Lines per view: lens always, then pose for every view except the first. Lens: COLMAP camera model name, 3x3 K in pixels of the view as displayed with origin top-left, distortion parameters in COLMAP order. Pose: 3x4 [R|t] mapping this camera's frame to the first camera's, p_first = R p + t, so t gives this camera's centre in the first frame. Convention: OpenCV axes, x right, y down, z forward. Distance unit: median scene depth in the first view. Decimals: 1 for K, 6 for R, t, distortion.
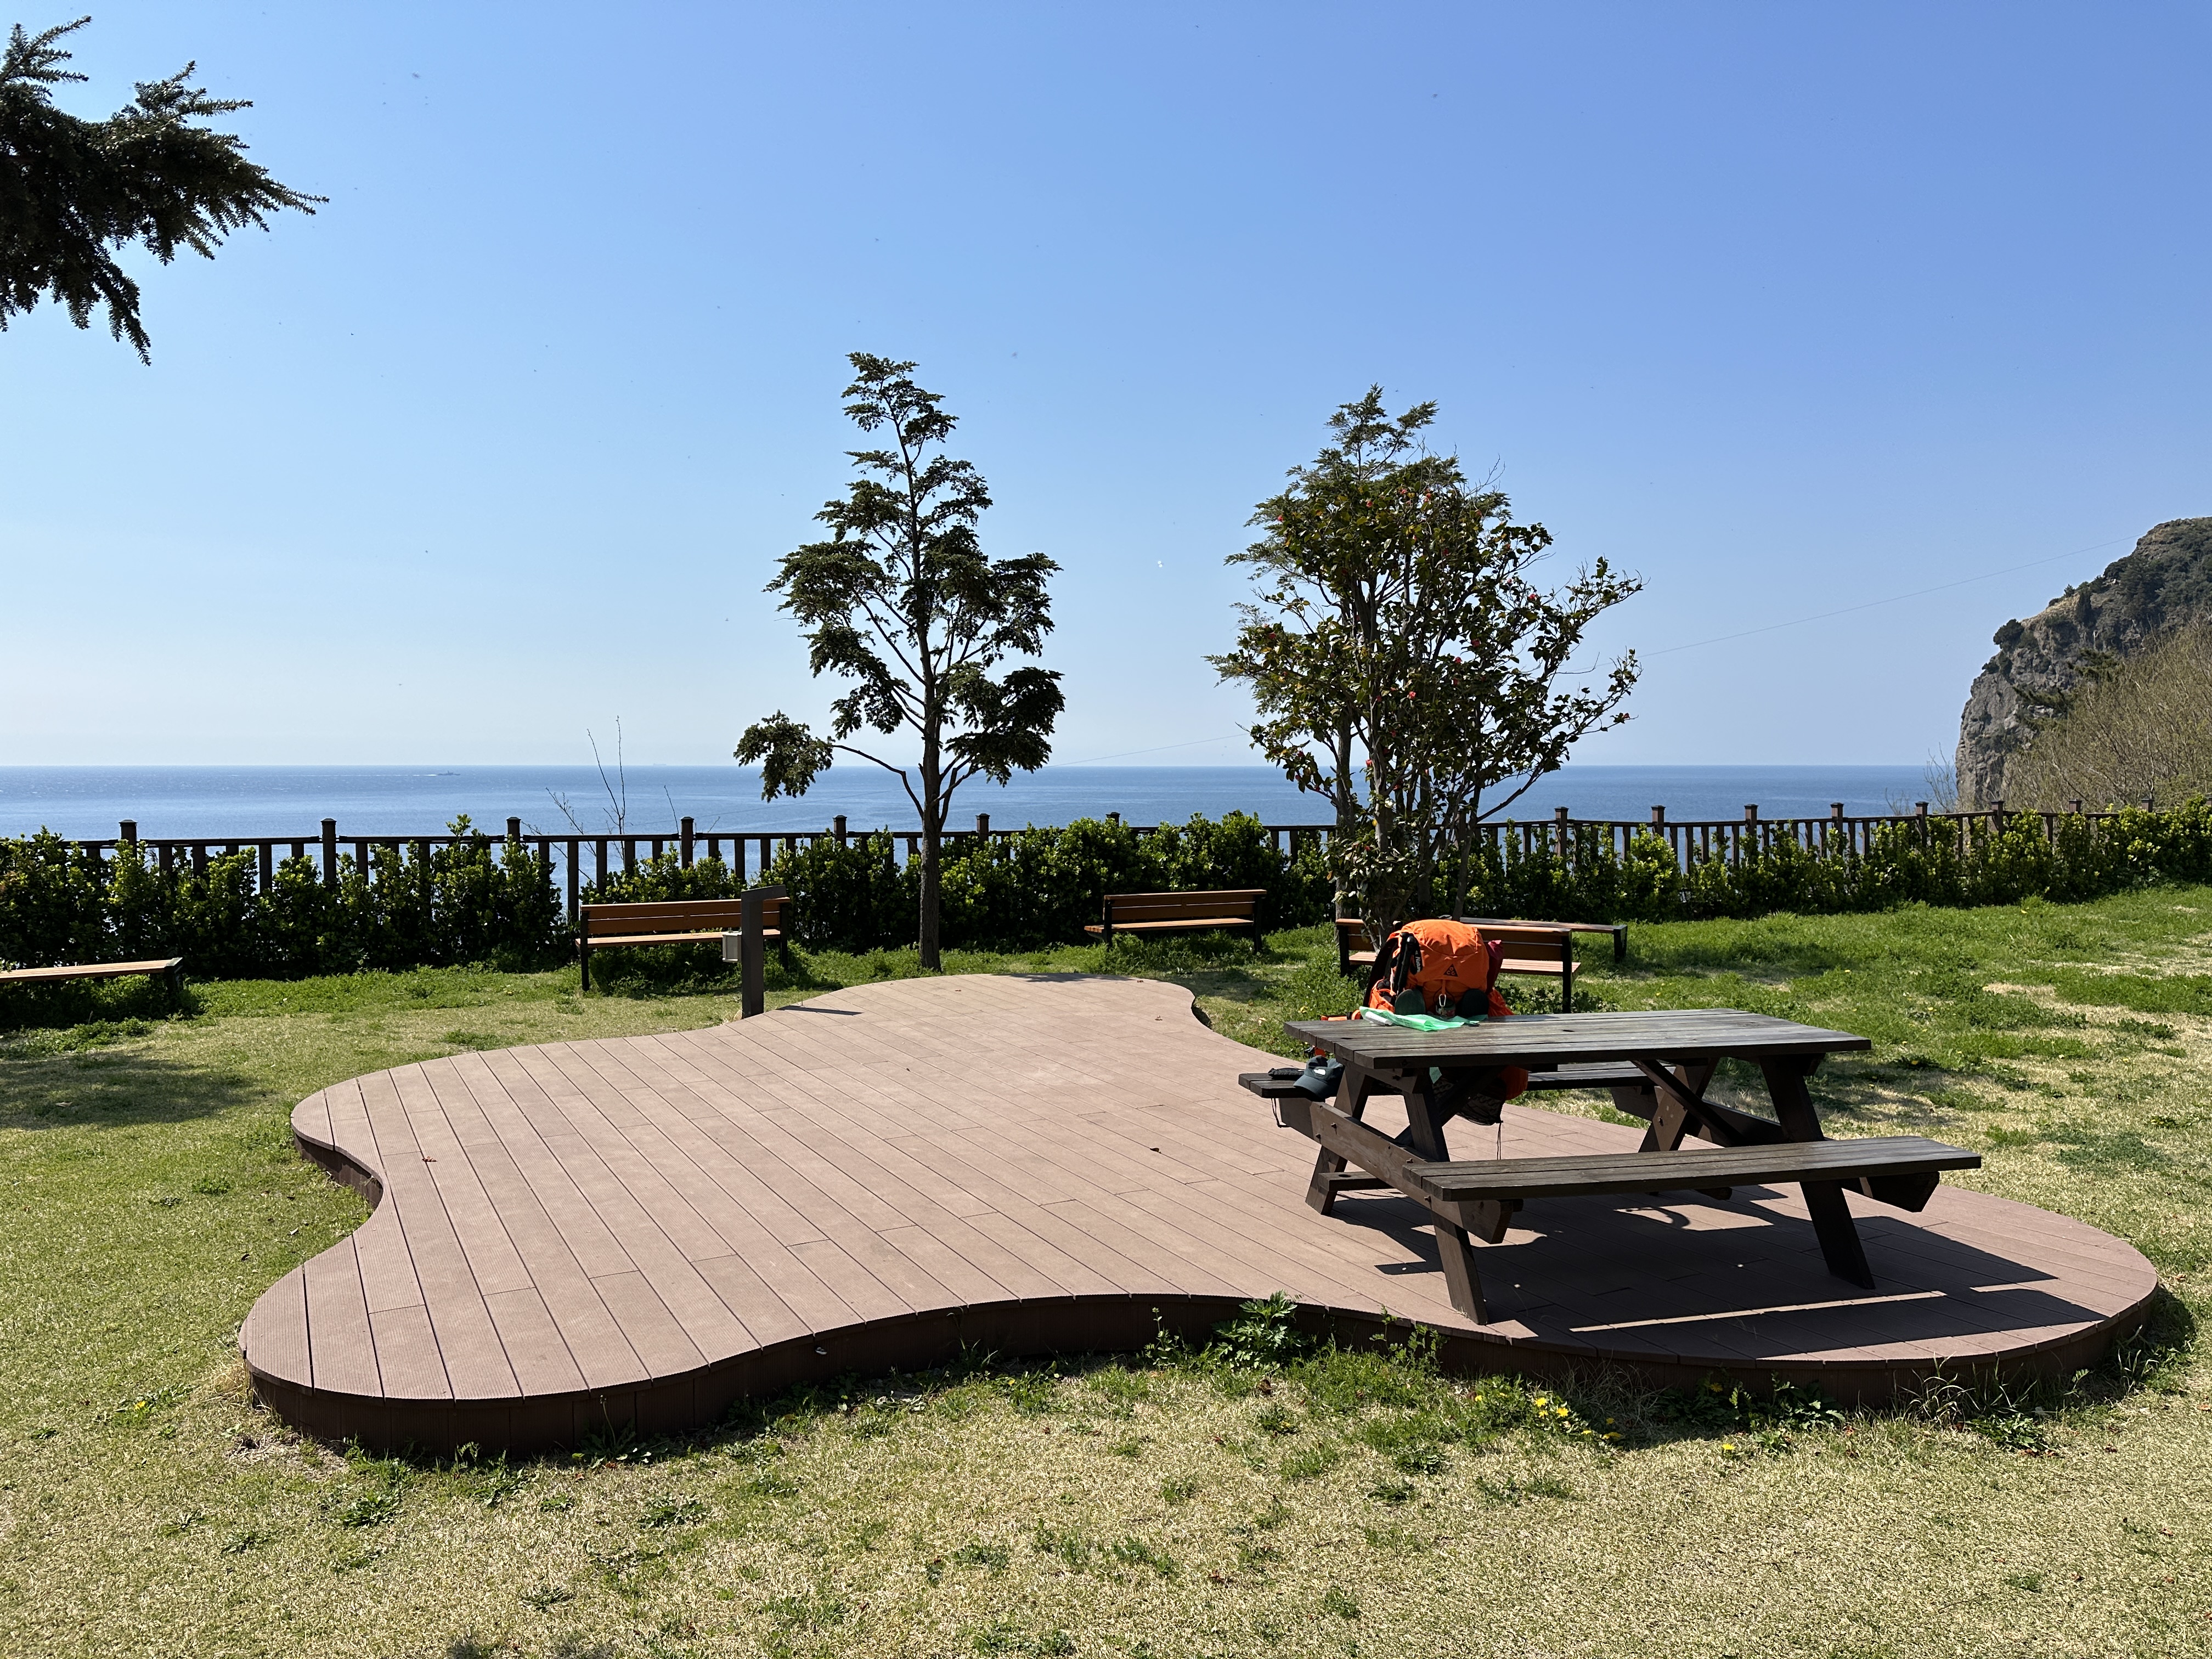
lens RADIAL K [[1496.9, 0, 1092.8], [0, 1496.9, 835.8], [0, 0, 1]] dist [0.120213, -0.172506]
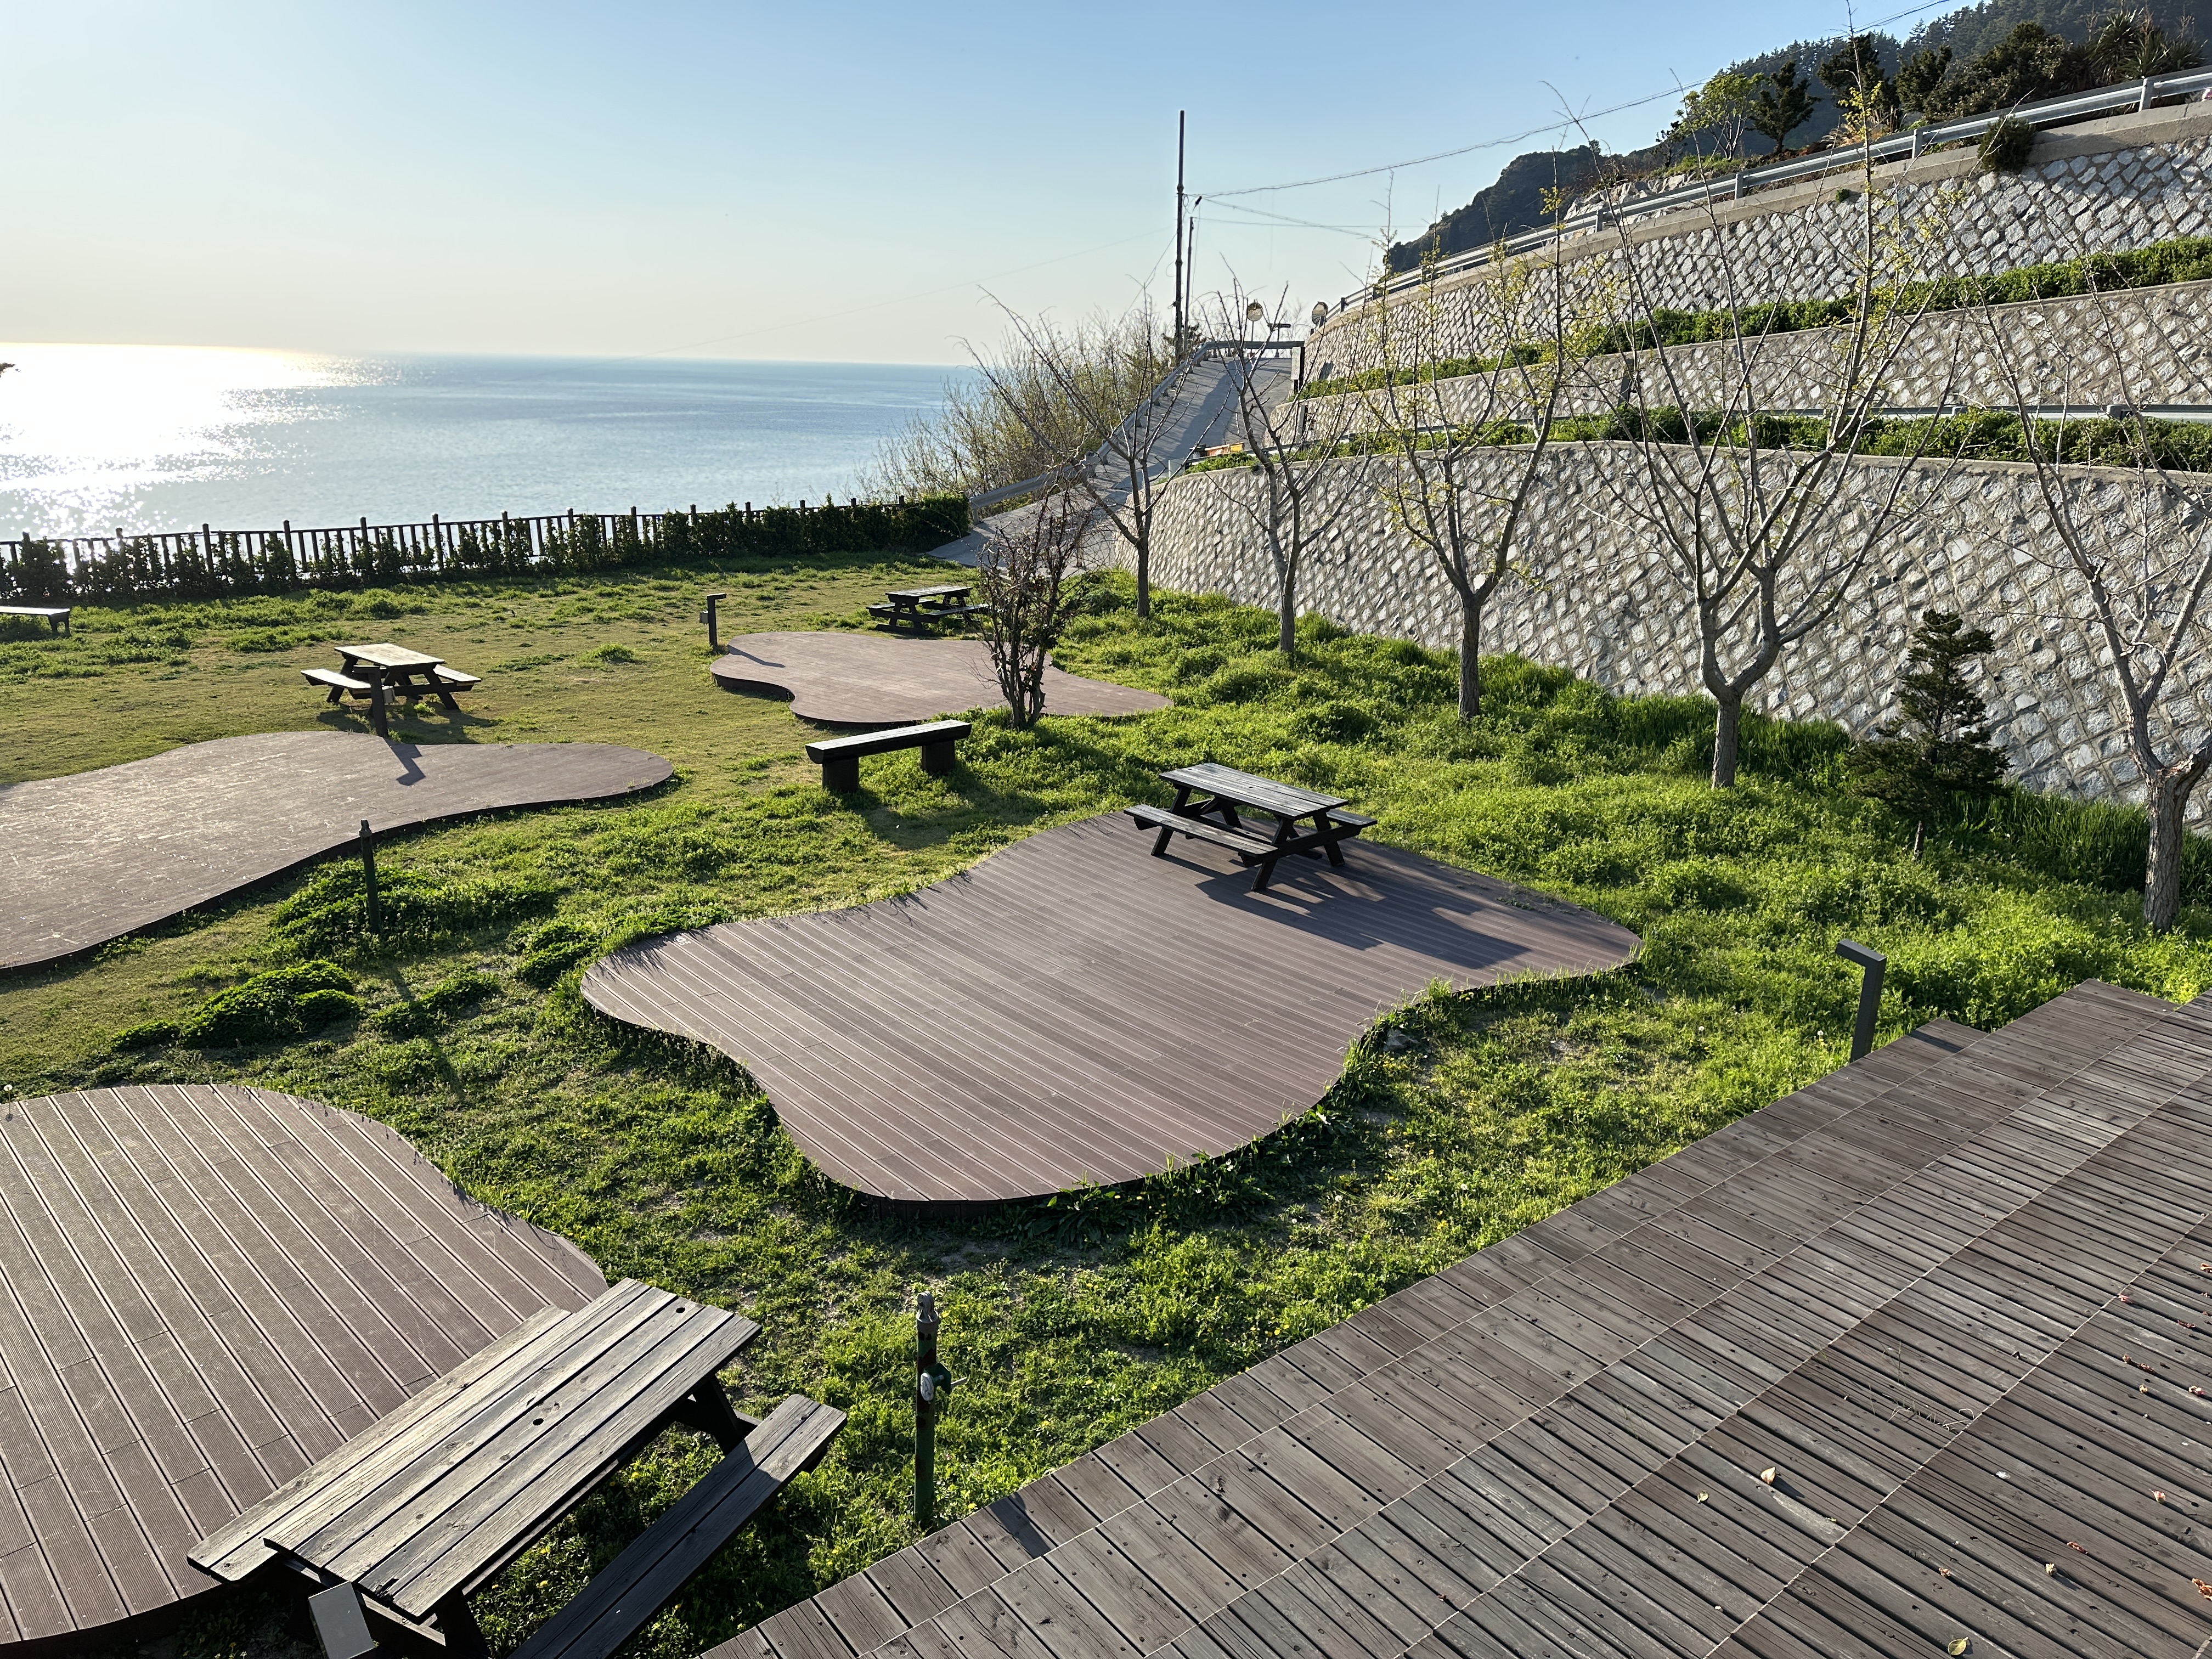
lens RADIAL K [[1524.7, 0, 1098.8], [0, 1524.7, 823.8], [0, 0, 1]] dist [0.117945, -0.174228]
pose [[0.954372, -0.067536, 0.290884, 1.024206], [-0.005500, 0.969950, 0.243242, -0.168325], [-0.298570, -0.233743, 0.925321, -1.308375]]
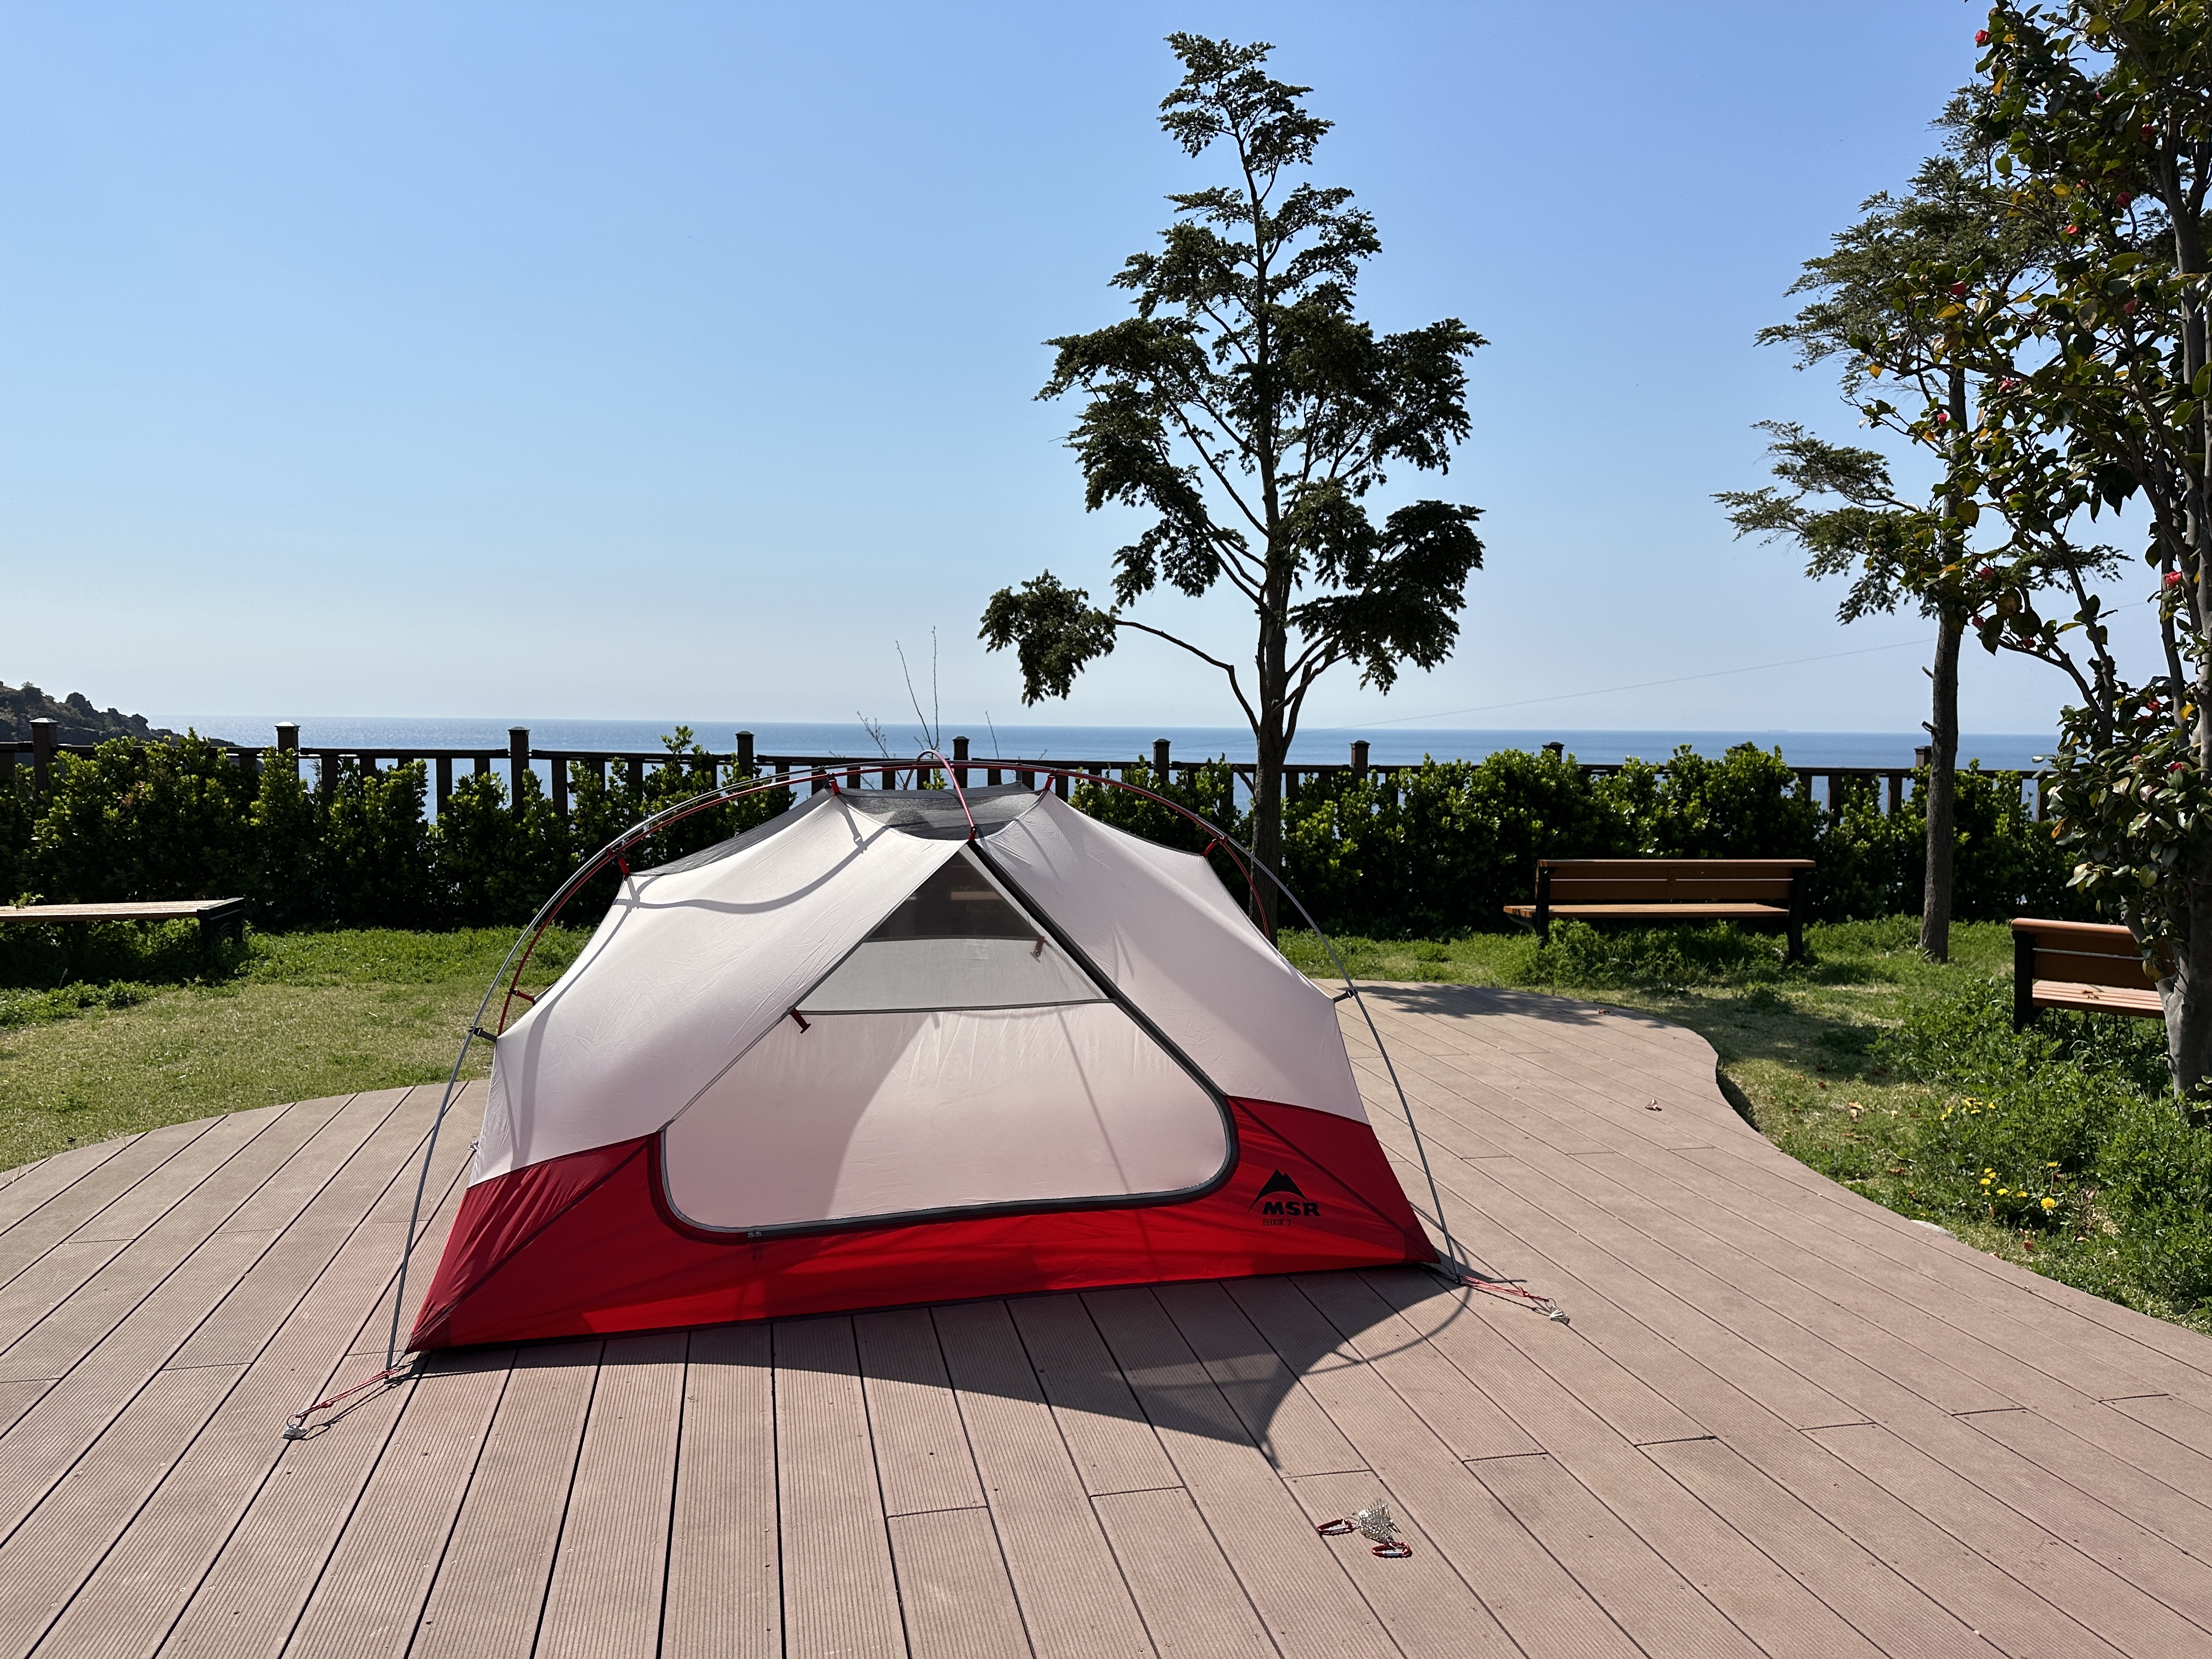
lens RADIAL K [[1496.9, 0, 1092.8], [0, 1496.9, 835.8], [0, 0, 1]] dist [0.120213, -0.172506]
pose [[0.962204, 0.030679, -0.270597, -0.000983], [-0.023832, 0.999308, 0.028555, 0.015566], [0.271285, -0.021027, 0.962269, 0.328316]]
